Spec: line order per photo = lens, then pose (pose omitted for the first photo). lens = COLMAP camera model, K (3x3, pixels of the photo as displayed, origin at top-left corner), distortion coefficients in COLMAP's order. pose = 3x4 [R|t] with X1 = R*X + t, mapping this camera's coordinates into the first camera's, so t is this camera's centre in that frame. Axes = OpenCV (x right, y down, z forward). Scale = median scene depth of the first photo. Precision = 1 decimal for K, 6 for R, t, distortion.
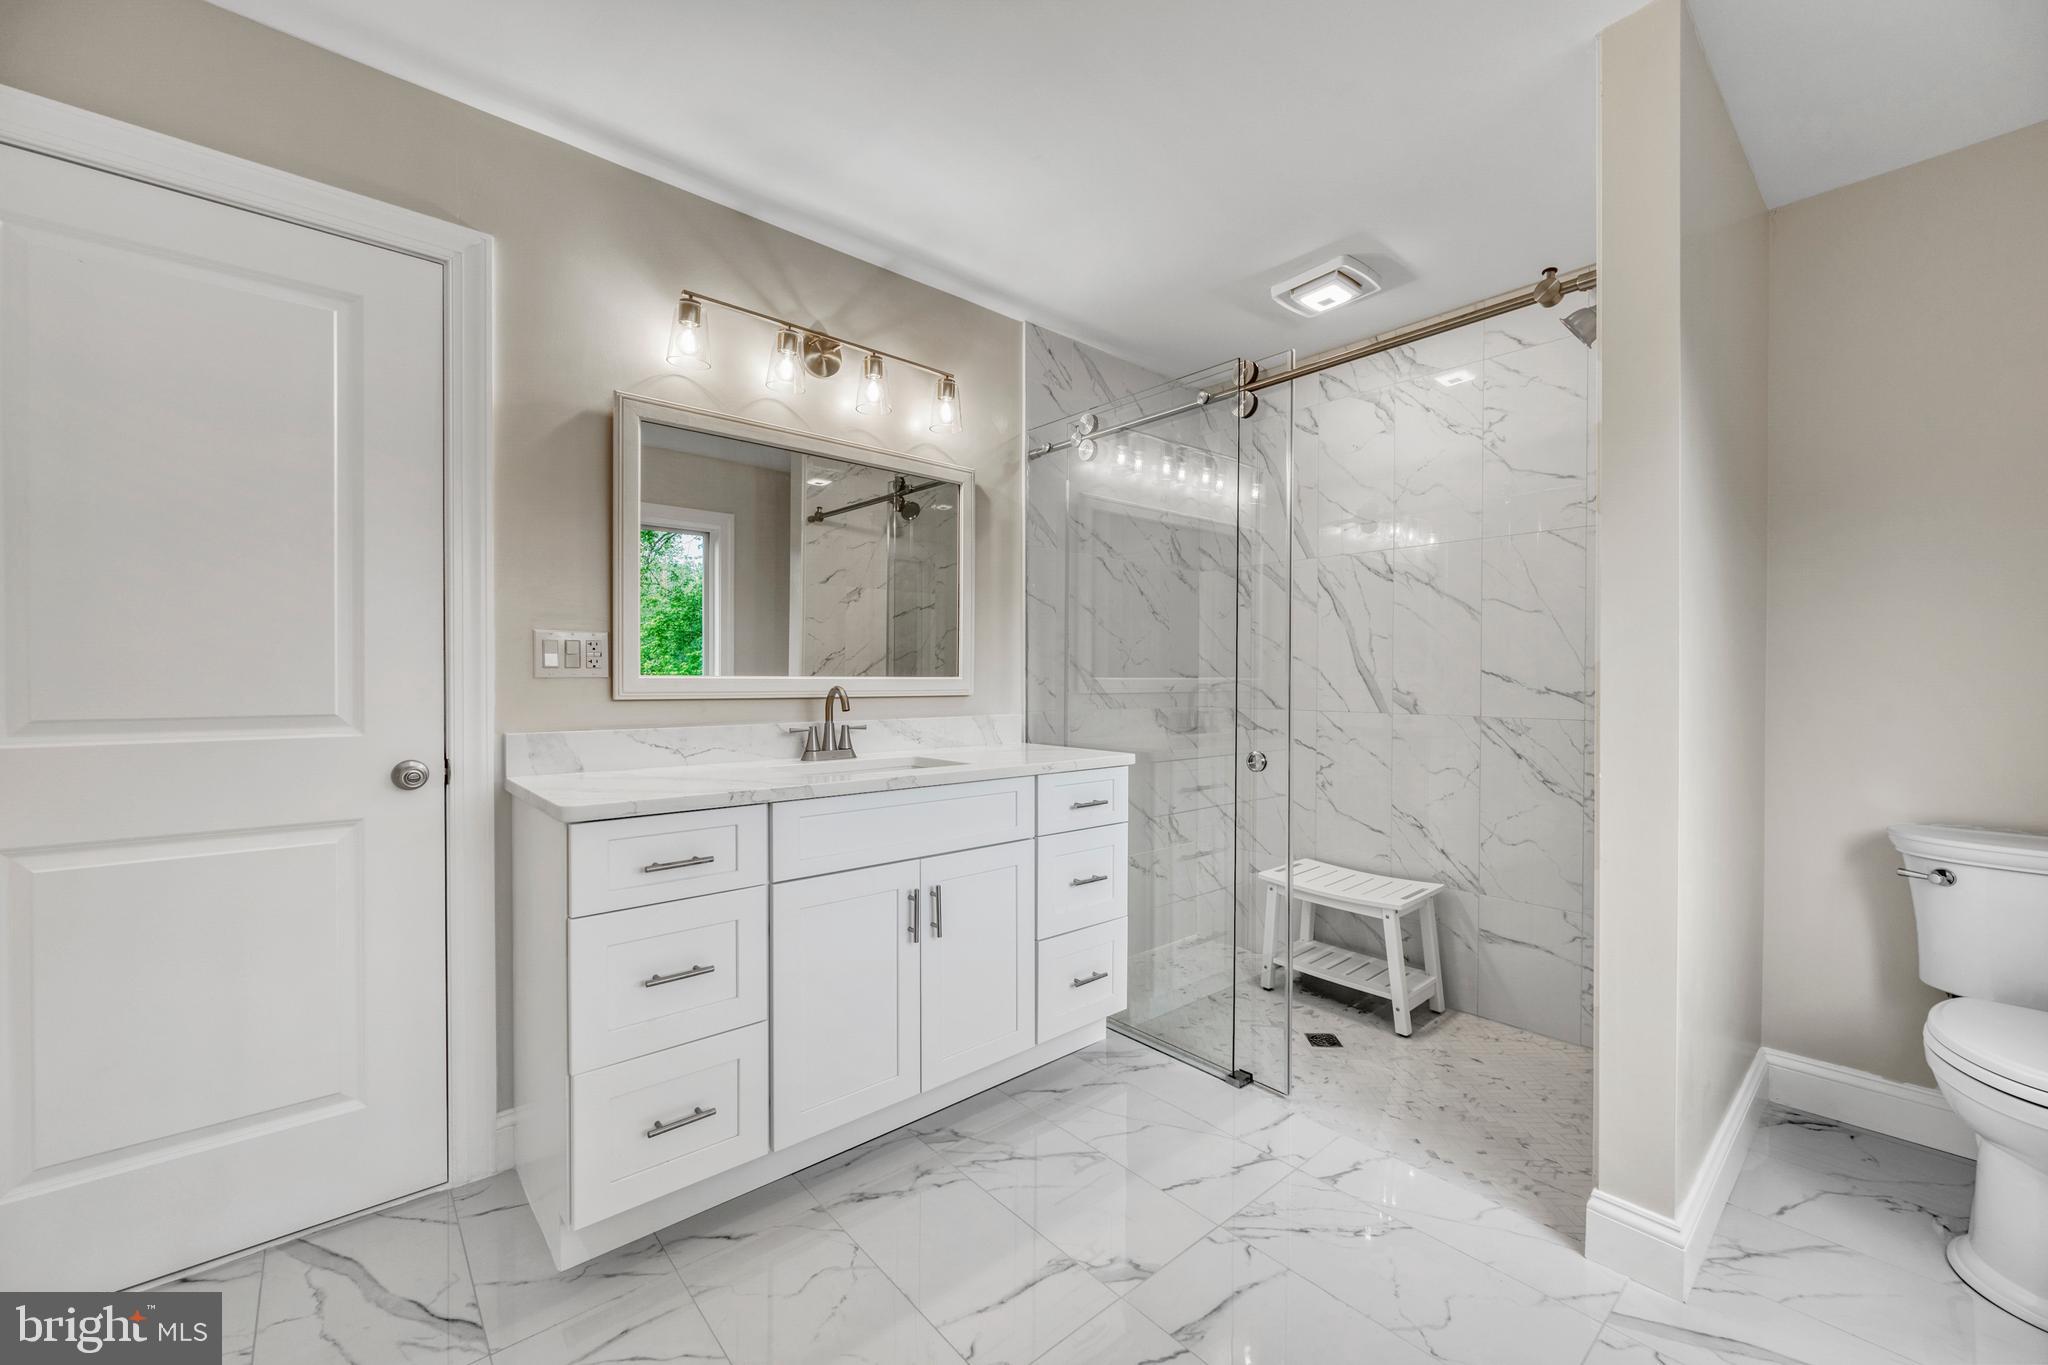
lens RADIAL K [[804.8, 0, 1025.9], [0, 804.8, 687.9], [0, 0, 1]] dist [0.000034, -0.000118]
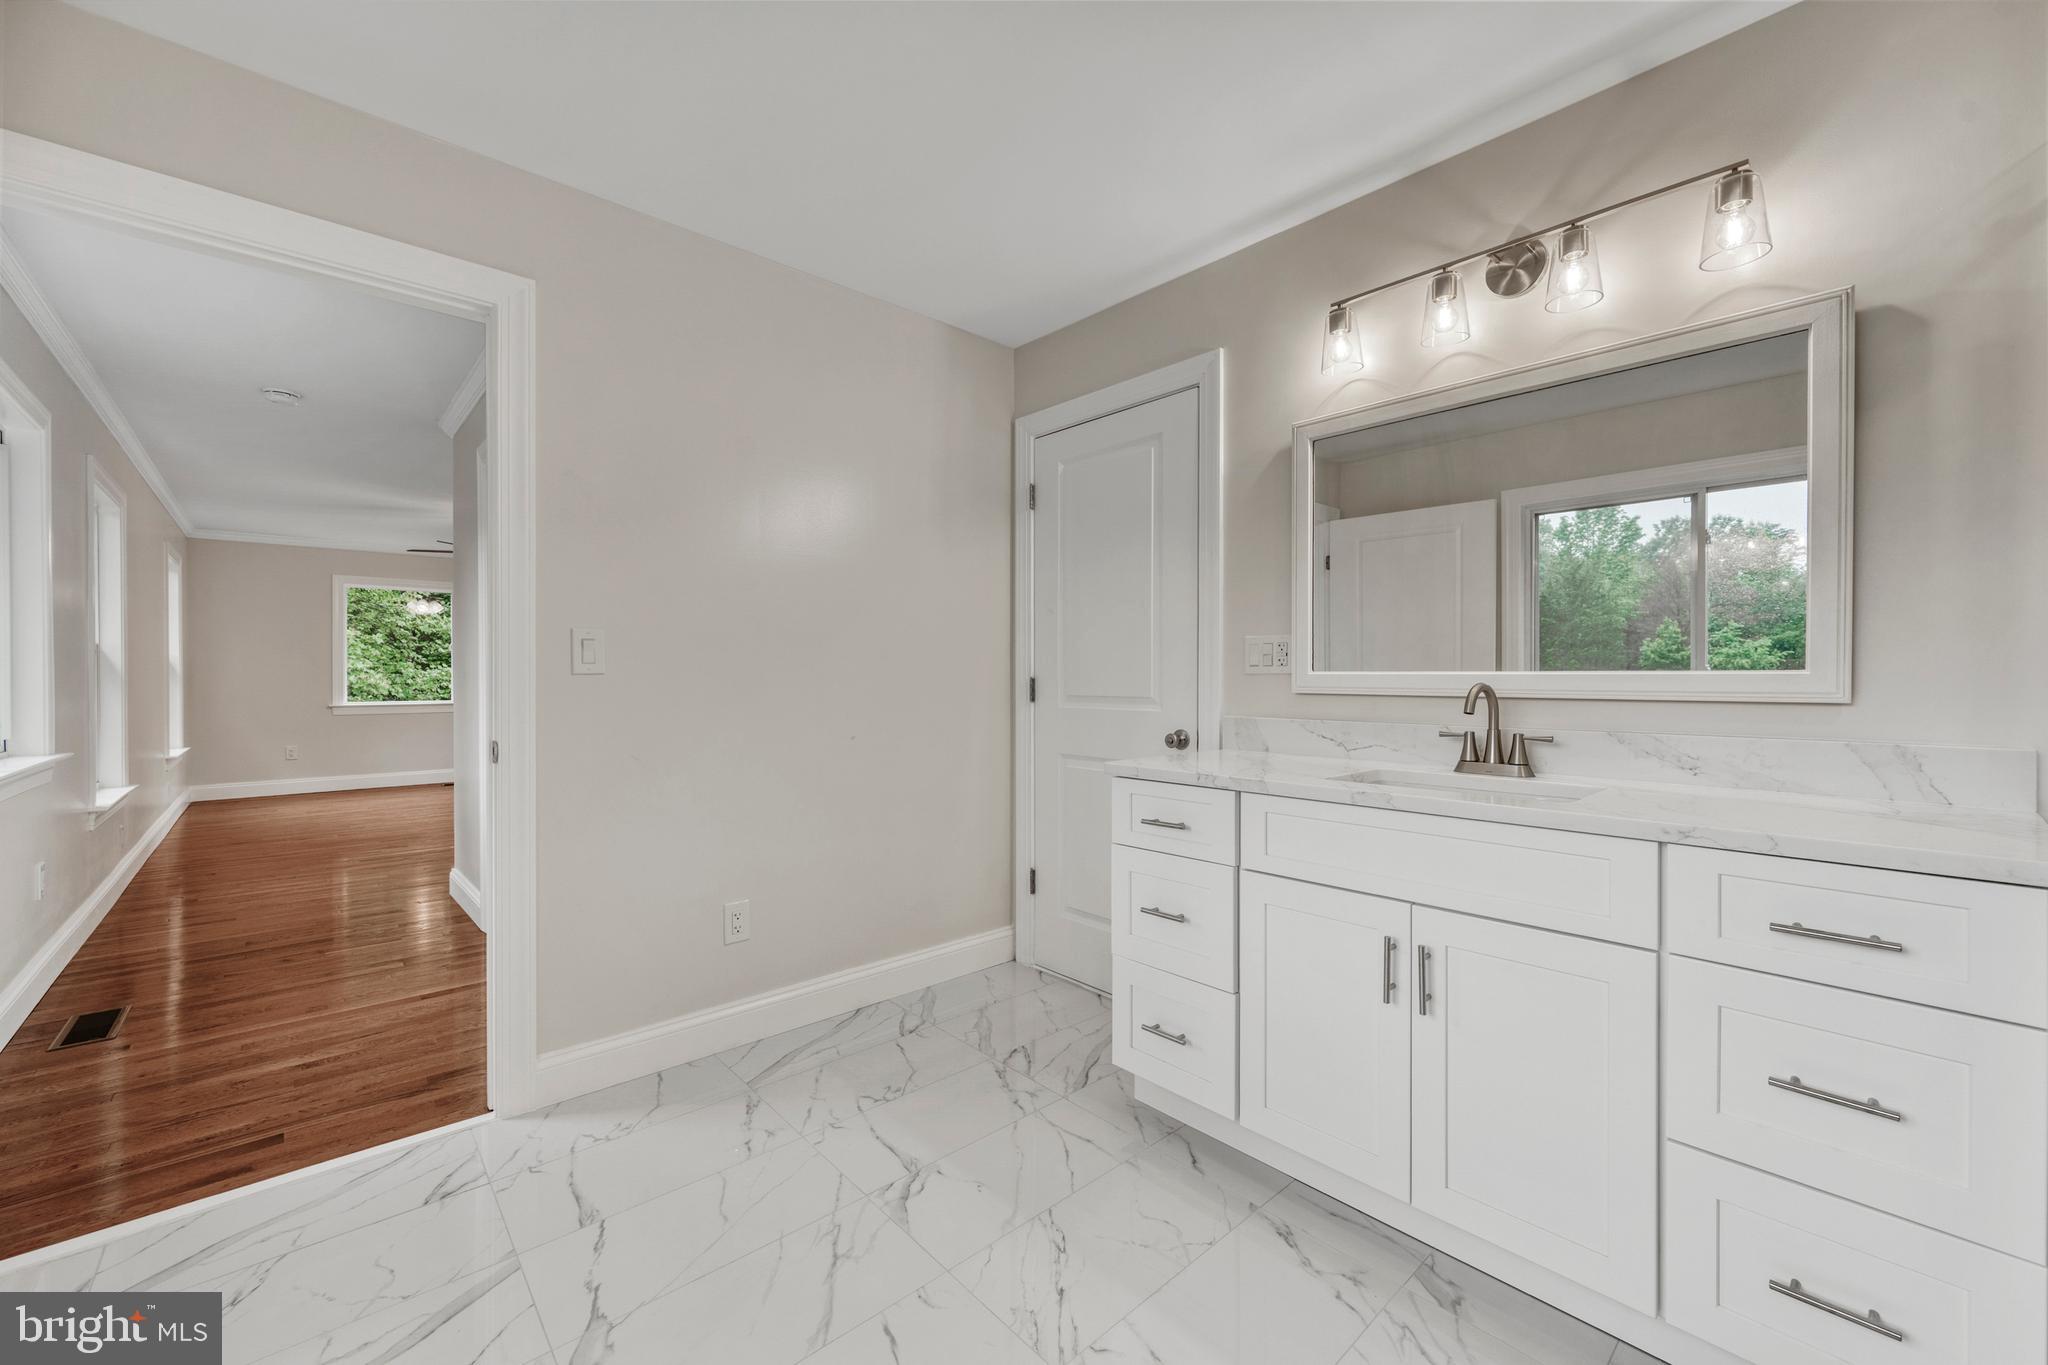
lens RADIAL K [[836.7, 0, 1024.7], [0, 836.7, 672.0], [0, 0, 1]] dist [-0.000752, 0.018021]
pose [[0.012578, -0.006044, -0.999903, 0.655711], [-0.011738, 0.999912, -0.006191, -0.003403], [0.999852, 0.011815, 0.012506, 0.584771]]
